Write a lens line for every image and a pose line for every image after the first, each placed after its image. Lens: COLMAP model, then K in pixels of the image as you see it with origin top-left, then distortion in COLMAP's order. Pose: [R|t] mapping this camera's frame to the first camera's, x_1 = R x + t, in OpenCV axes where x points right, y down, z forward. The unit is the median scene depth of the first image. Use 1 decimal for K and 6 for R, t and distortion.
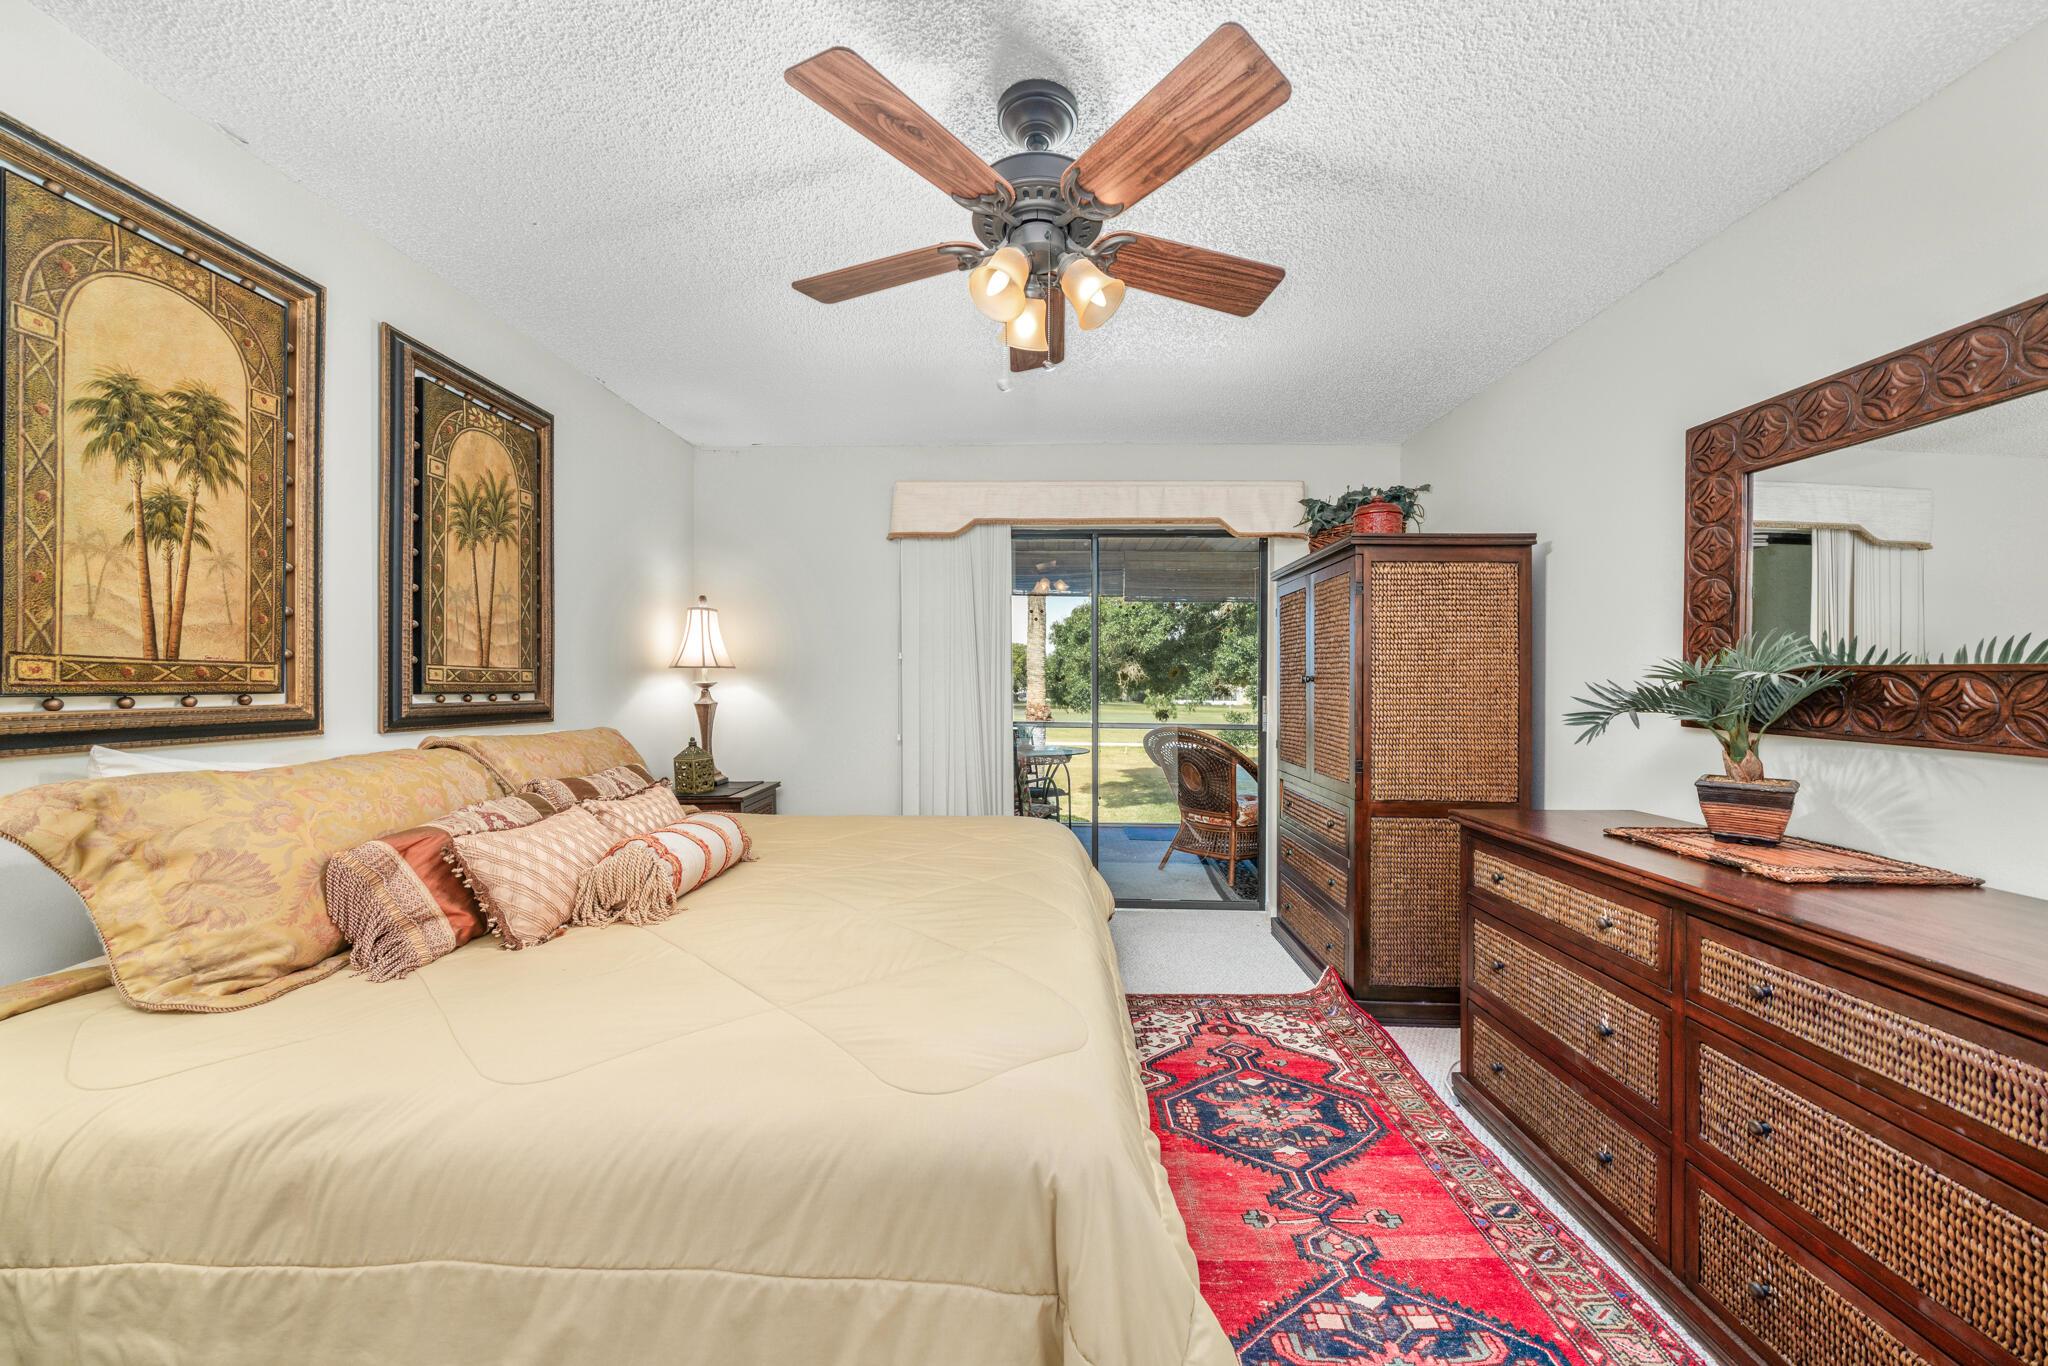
lens RADIAL K [[714.0, 0, 1040.8], [0, 714.0, 701.7], [0, 0, 1]] dist [-0.006108, 0.000431]
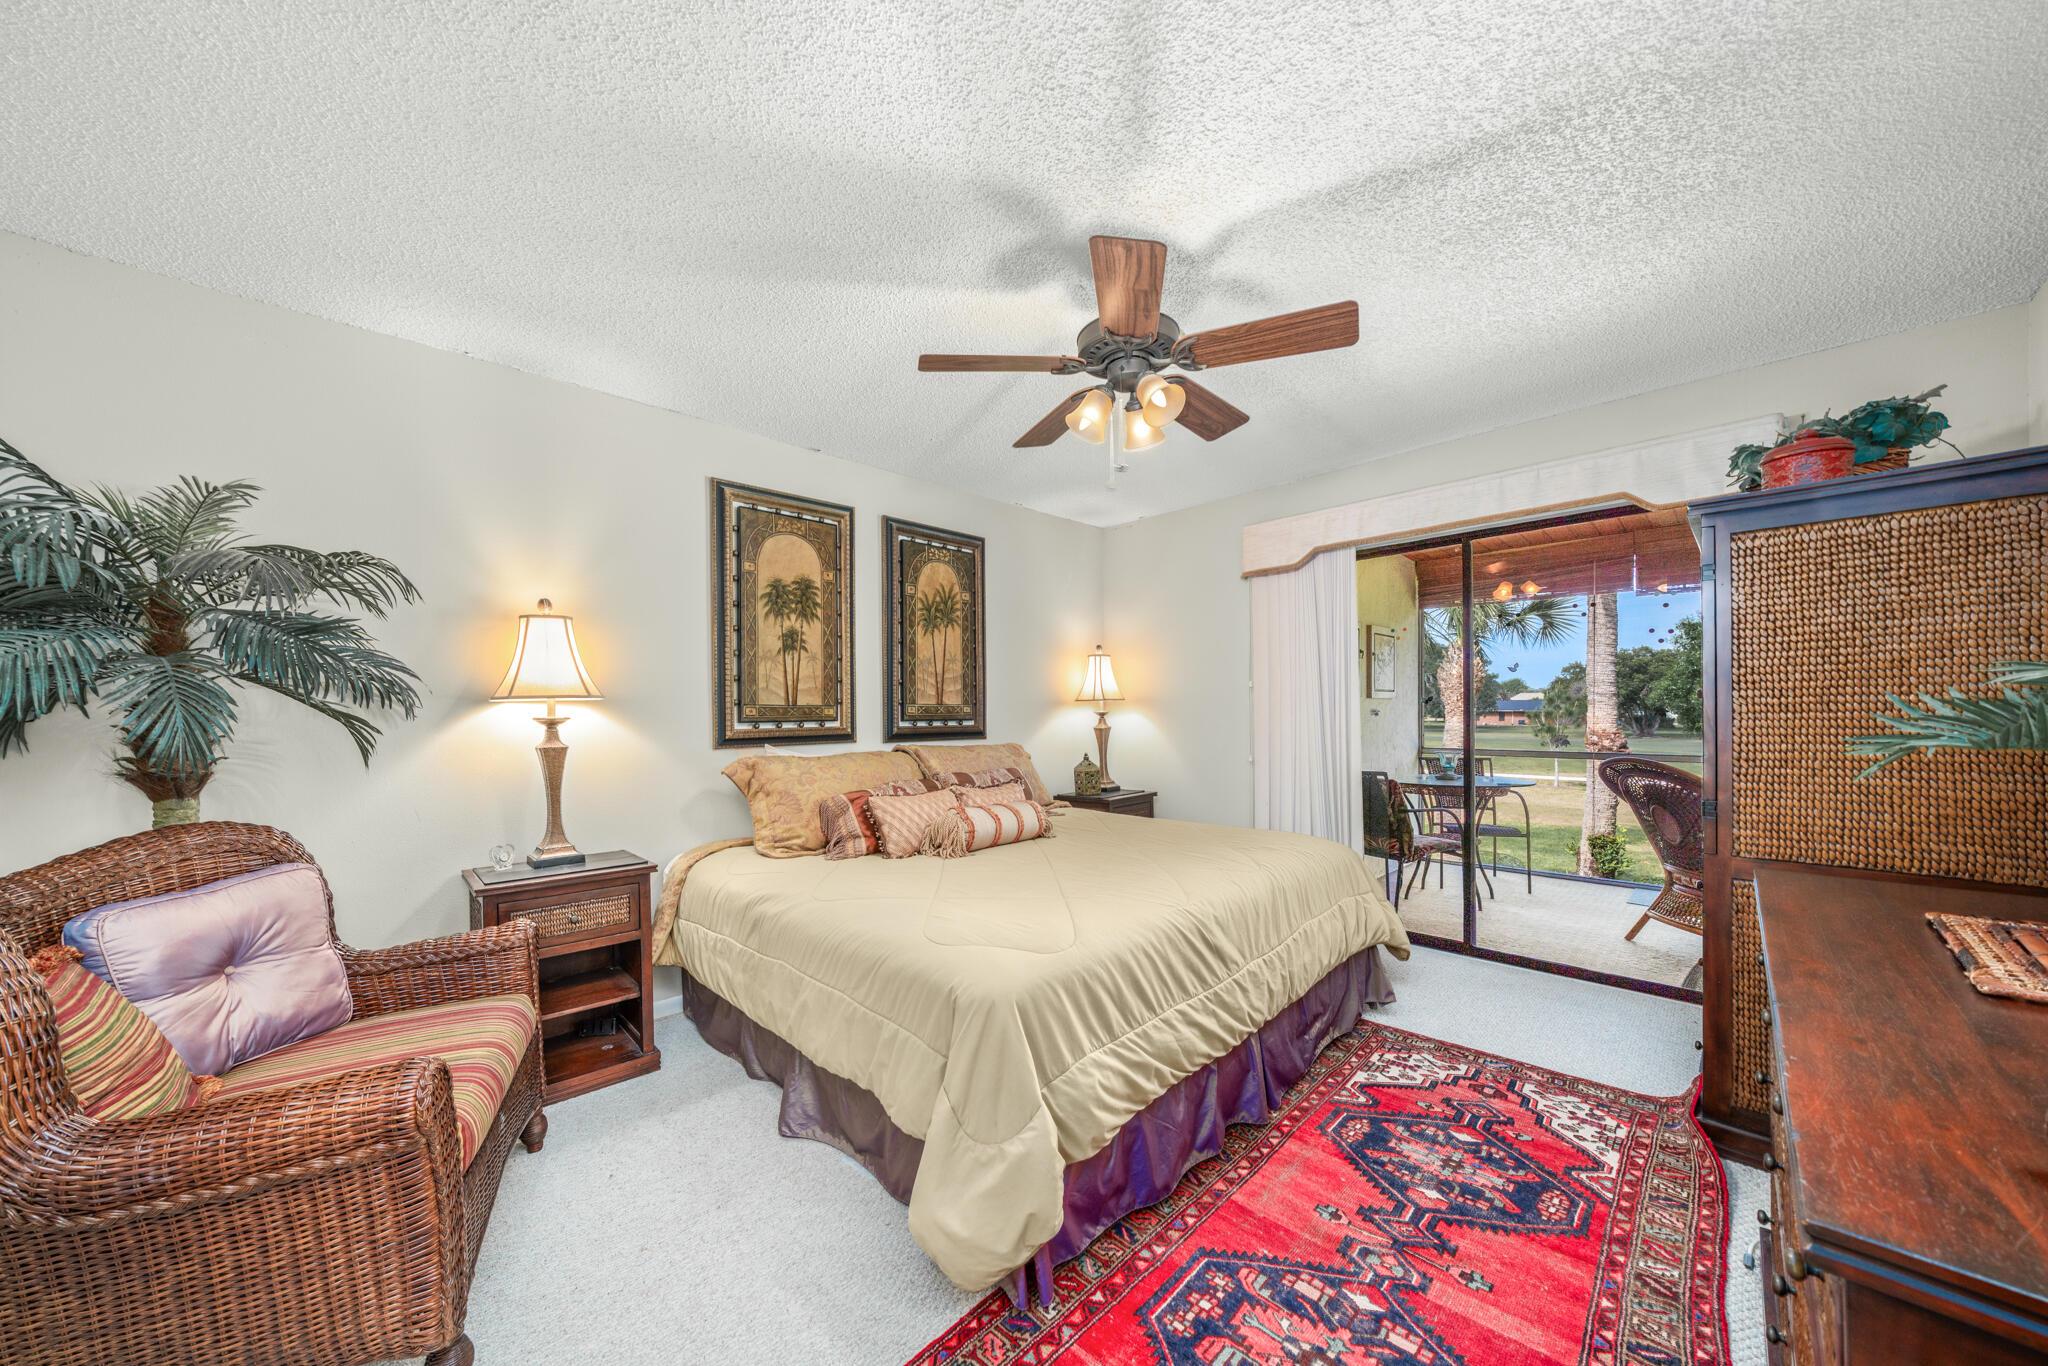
lens RADIAL K [[714.0, 0, 1020.1], [0, 714.0, 731.2], [0, 0, 1]] dist [-0.006108, 0.000431]
pose [[0.717362, 0.003167, -0.696694, 0.590526], [-0.000298, 0.999991, 0.004238, 0.007156], [0.696701, -0.002832, 0.717356, -0.061040]]
